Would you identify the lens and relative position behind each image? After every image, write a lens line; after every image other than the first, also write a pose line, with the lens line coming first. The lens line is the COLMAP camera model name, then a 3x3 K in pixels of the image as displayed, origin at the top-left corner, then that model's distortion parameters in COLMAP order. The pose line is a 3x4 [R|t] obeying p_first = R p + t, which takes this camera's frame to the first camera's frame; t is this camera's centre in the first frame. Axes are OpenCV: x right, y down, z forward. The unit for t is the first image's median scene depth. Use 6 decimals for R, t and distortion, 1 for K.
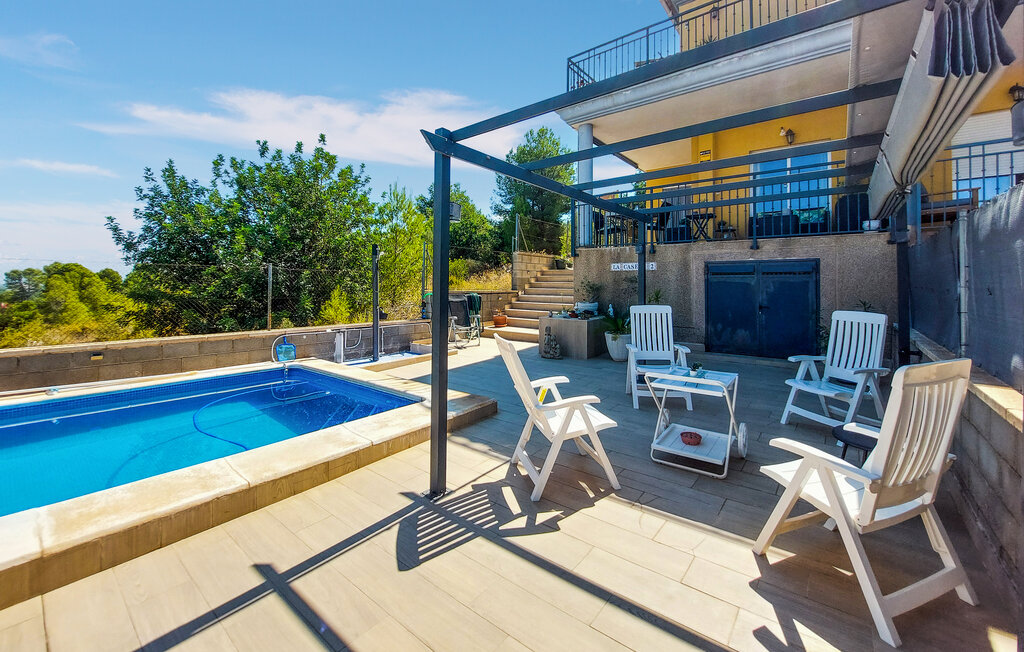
lens RADIAL K [[406.6, 0, 513.8], [0, 406.6, 274.4], [0, 0, 1]] dist [-0.011061, -0.000060]
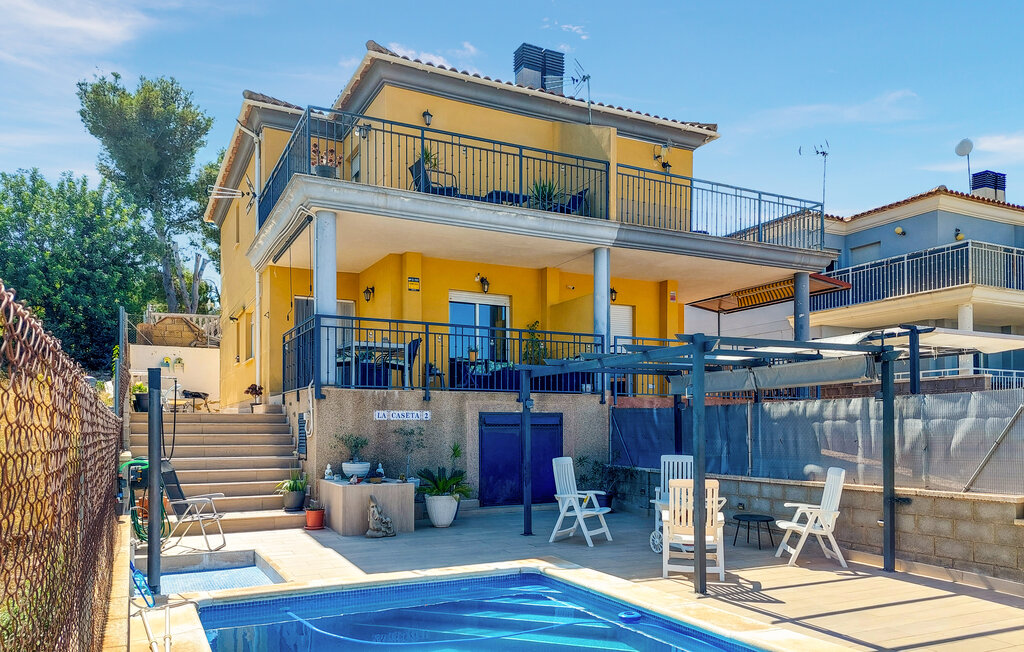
lens RADIAL K [[733.1, 0, 507.6], [0, 733.1, 407.7], [0, 0, 1]] dist [0.036919, -0.006684]
pose [[0.434838, 0.018610, 0.900316, -1.062741], [-0.018406, 0.999761, -0.011775, -0.023453], [-0.900321, -0.011451, 0.435077, 0.190993]]
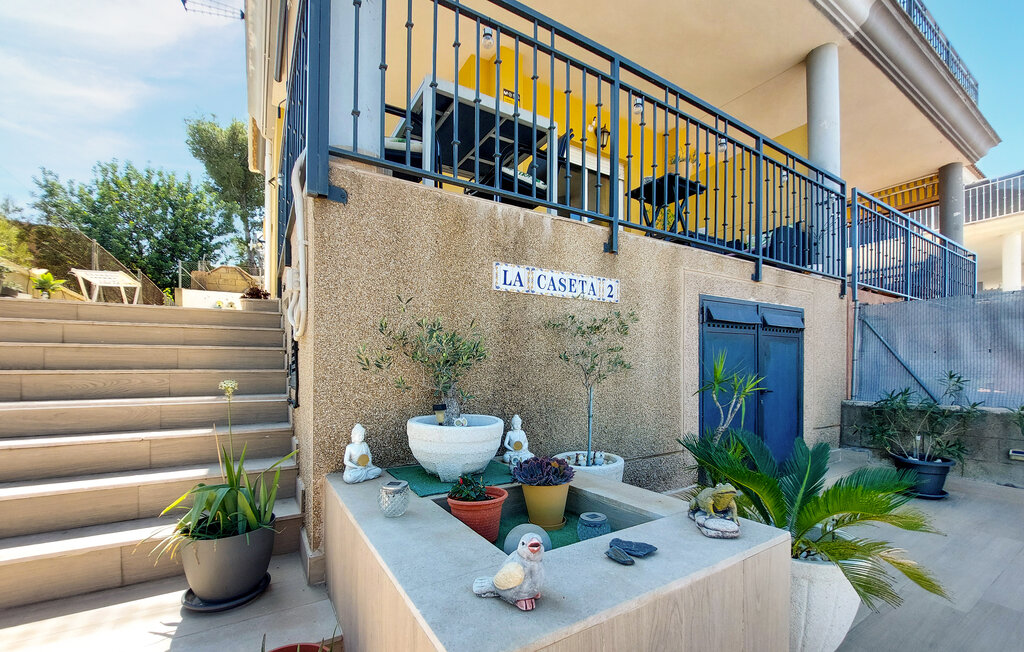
lens RADIAL K [[407.9, 0, 510.0], [0, 407.9, 371.8], [0, 0, 1]] dist [-0.010275, 0.000074]
pose [[0.351192, -0.008266, 0.936267, -0.011335], [-0.013214, 0.999818, 0.013783, 0.049057], [-0.936210, -0.017212, 0.351019, 1.045469]]
